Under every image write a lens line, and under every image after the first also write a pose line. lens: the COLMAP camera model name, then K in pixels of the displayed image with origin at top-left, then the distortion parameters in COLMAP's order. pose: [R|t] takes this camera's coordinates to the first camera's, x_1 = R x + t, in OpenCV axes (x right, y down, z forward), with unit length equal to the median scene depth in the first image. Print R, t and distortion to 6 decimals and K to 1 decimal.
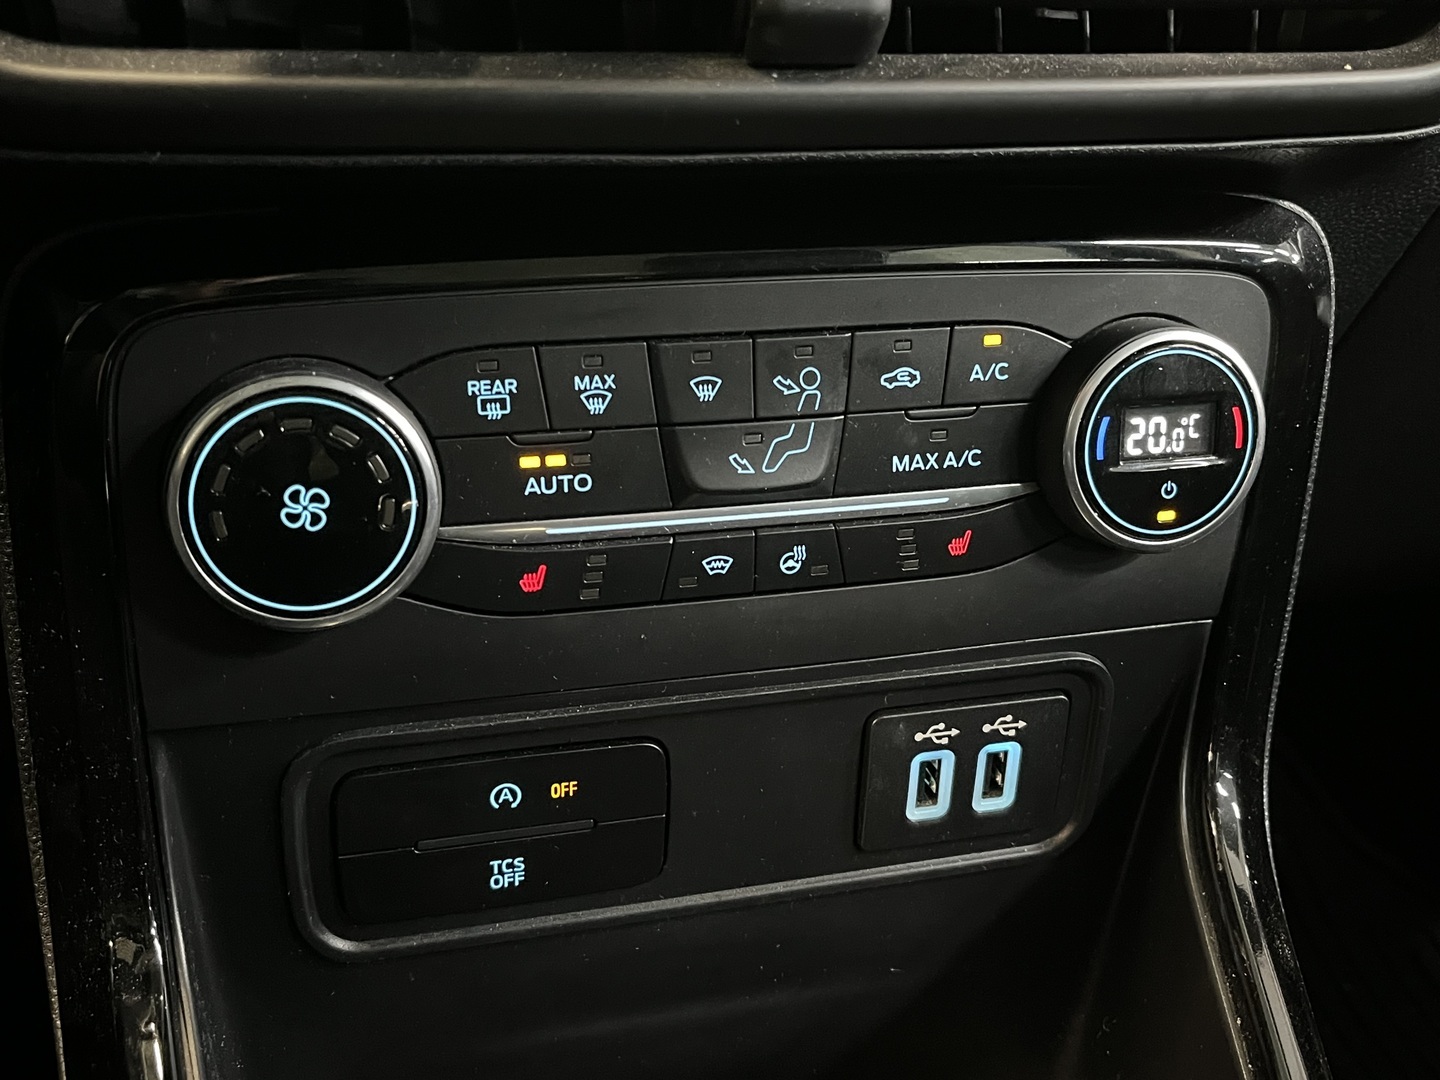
lens RADIAL K [[1577.6, 0, 720.0], [0, 1577.6, 540.0], [0, 0, 1]] dist [0.038939, -0.017500]
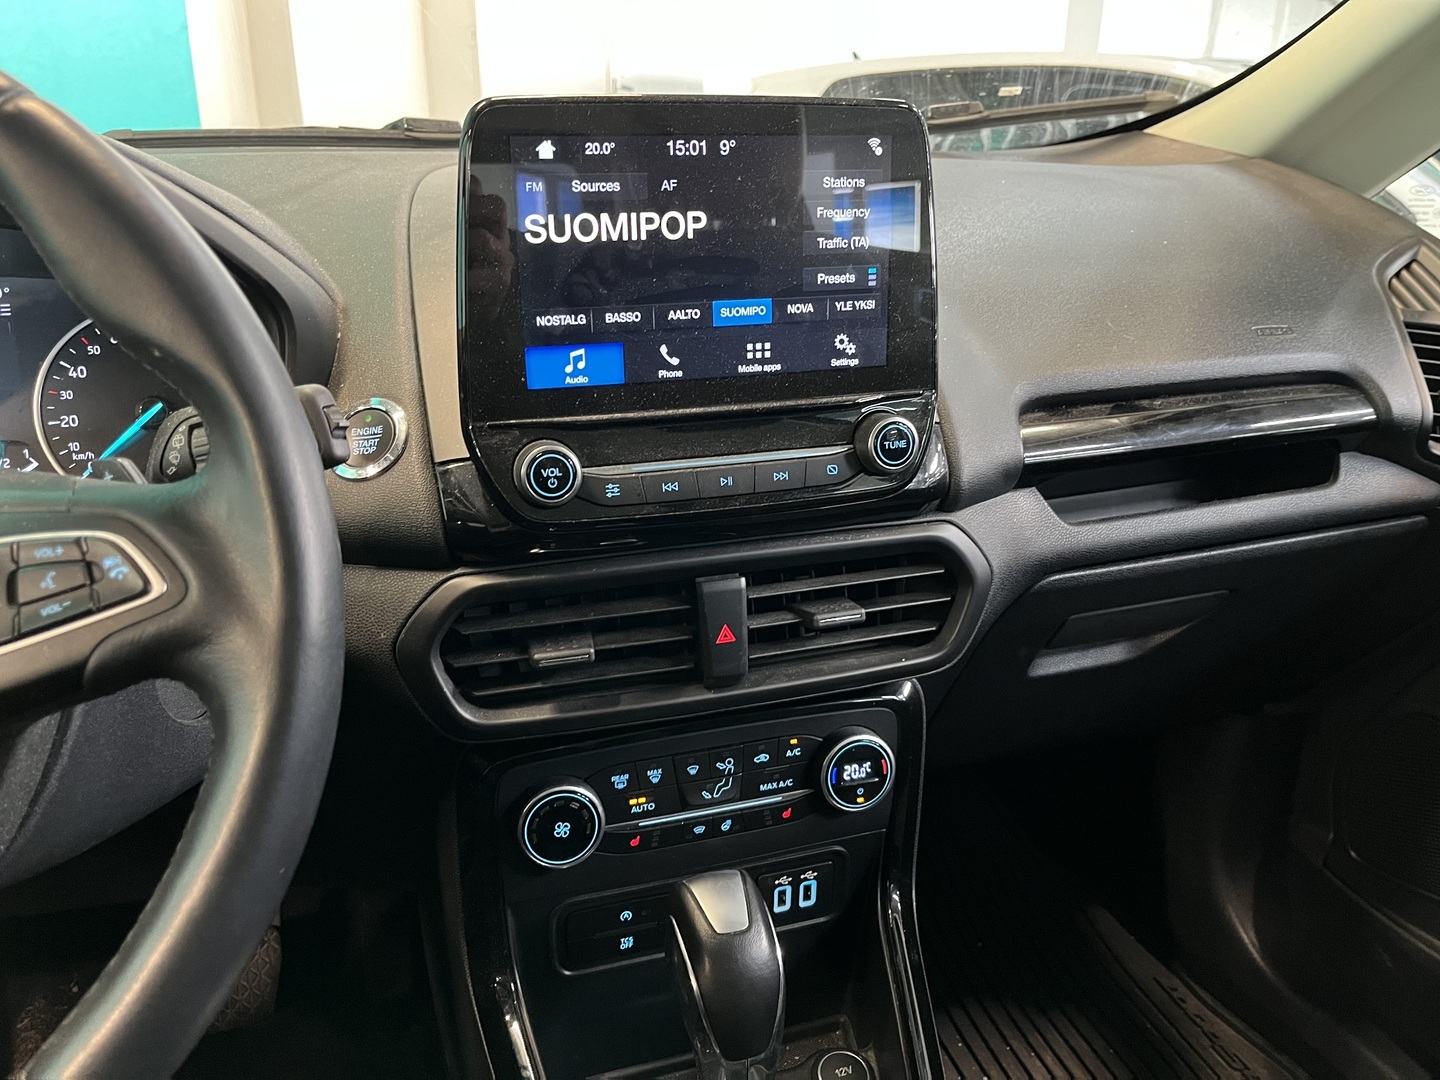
lens RADIAL K [[1092.0, 0, 695.6], [0, 1092.0, 537.6], [0, 0, 1]] dist [0.000387, 0.000563]
pose [[0.998943, -0.043641, 0.014429, -0.013493], [0.044543, 0.996581, -0.069581, -0.357039], [-0.011343, 0.070150, 0.997472, -0.946091]]
